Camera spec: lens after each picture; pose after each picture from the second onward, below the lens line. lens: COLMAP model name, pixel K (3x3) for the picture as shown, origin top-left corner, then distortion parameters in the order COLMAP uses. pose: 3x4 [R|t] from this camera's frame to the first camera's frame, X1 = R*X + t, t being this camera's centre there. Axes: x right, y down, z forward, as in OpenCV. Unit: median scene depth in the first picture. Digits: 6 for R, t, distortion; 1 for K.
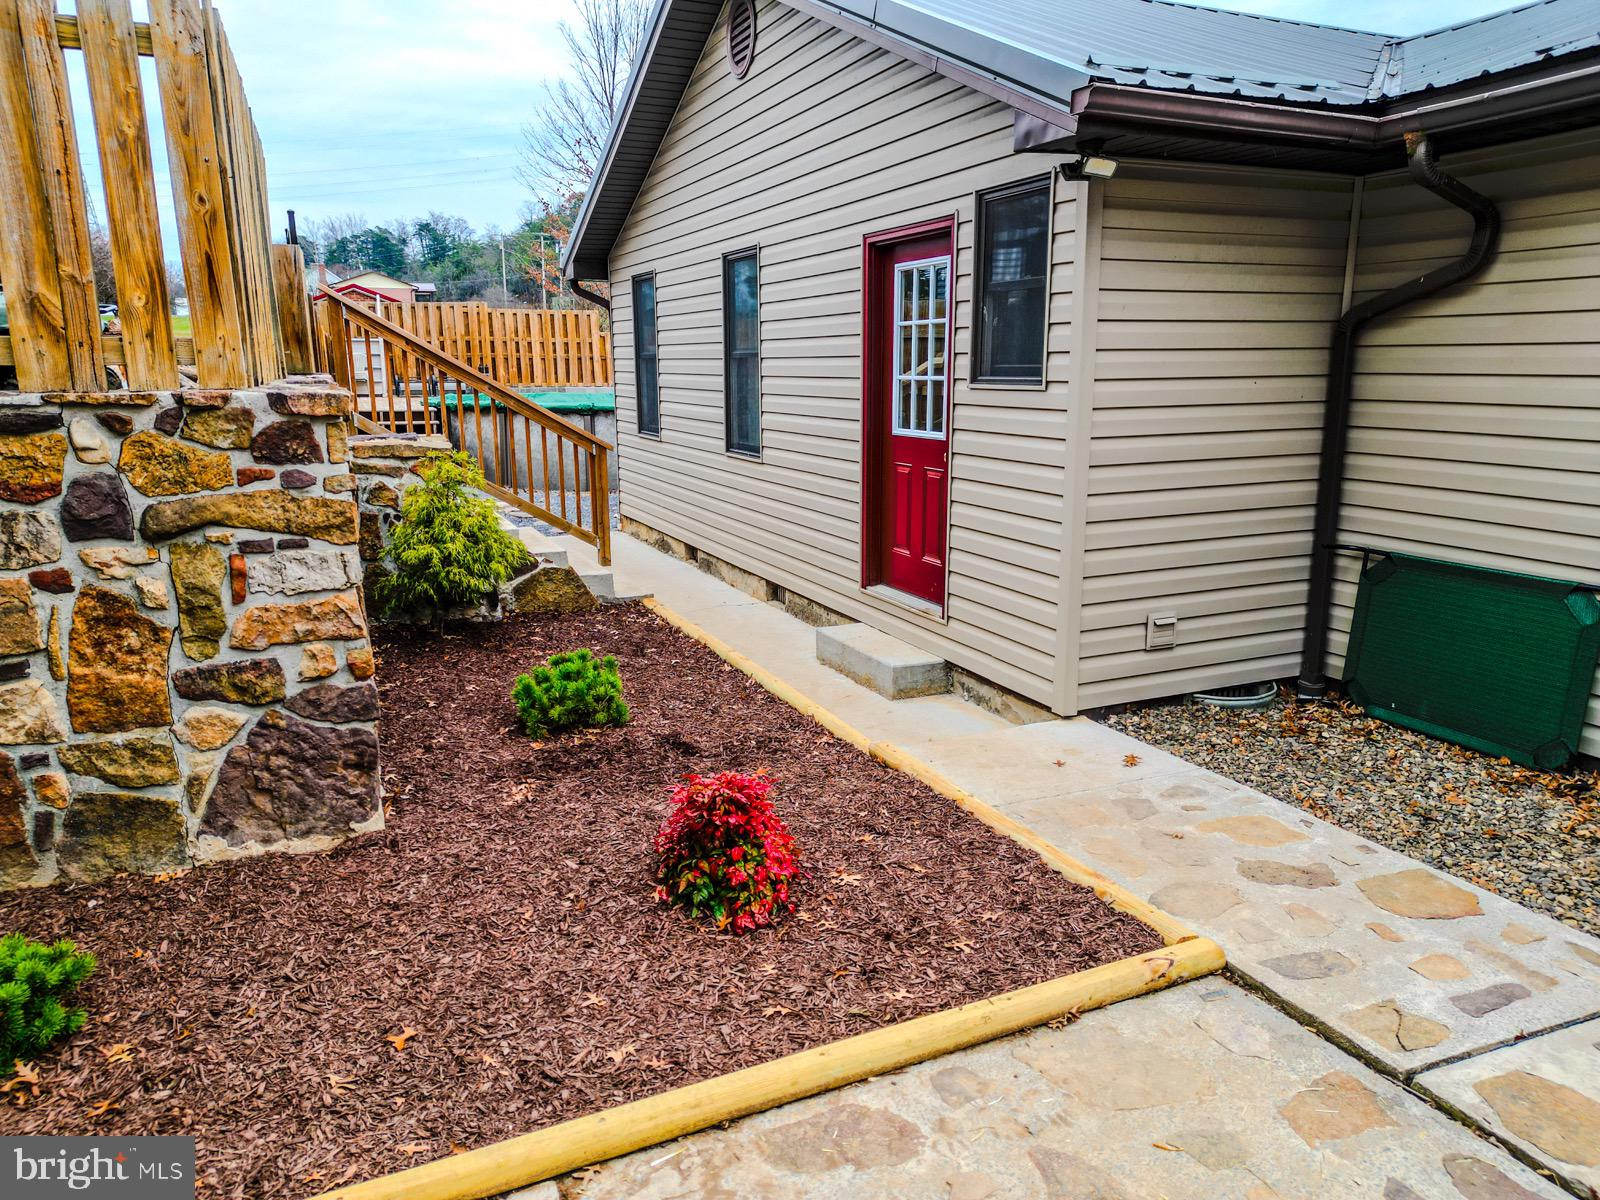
lens RADIAL K [[1114.9, 0, 800.0], [0, 1114.9, 603.5], [0, 0, 1]] dist [0.089741, -0.089831]
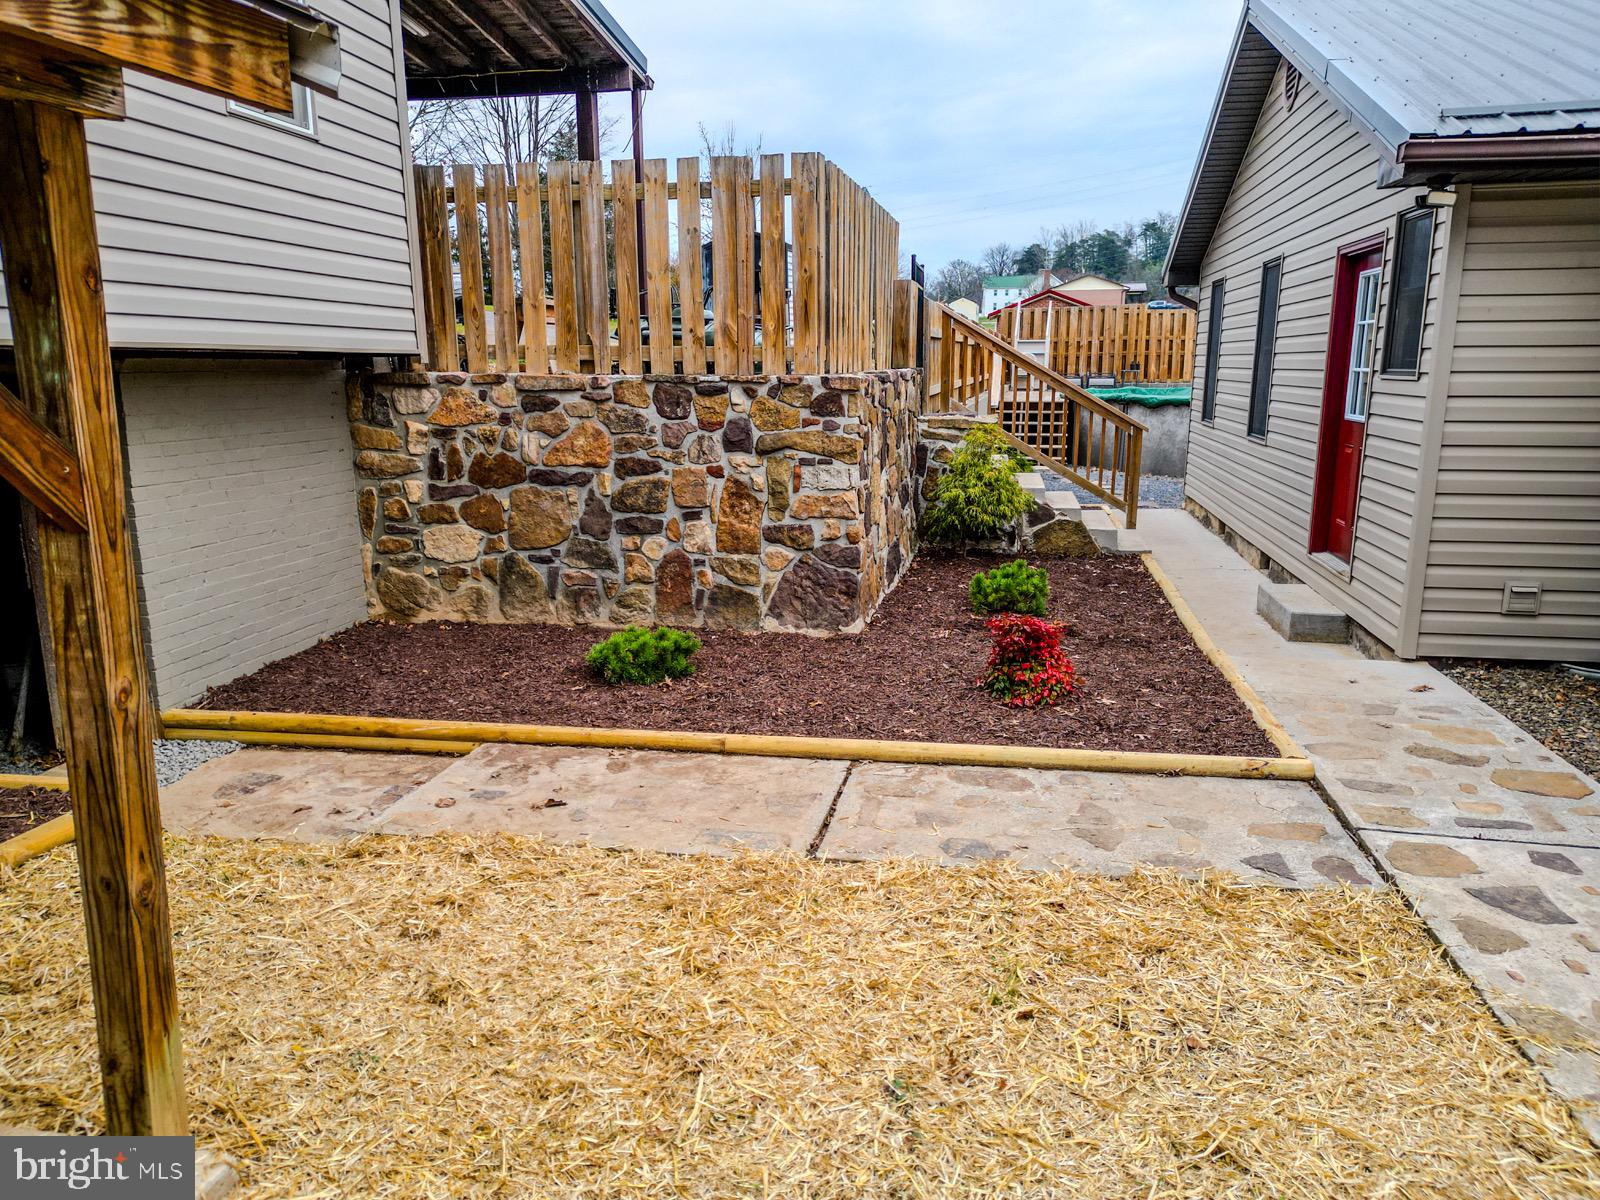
lens RADIAL K [[1108.5, 0, 806.1], [0, 1108.5, 618.1], [0, 0, 1]] dist [0.083396, -0.086452]
pose [[0.829084, 0.128644, -0.544123, 0.513566], [-0.120223, 0.991425, 0.051212, 0.106302], [0.546045, 0.022957, 0.837441, -0.483726]]
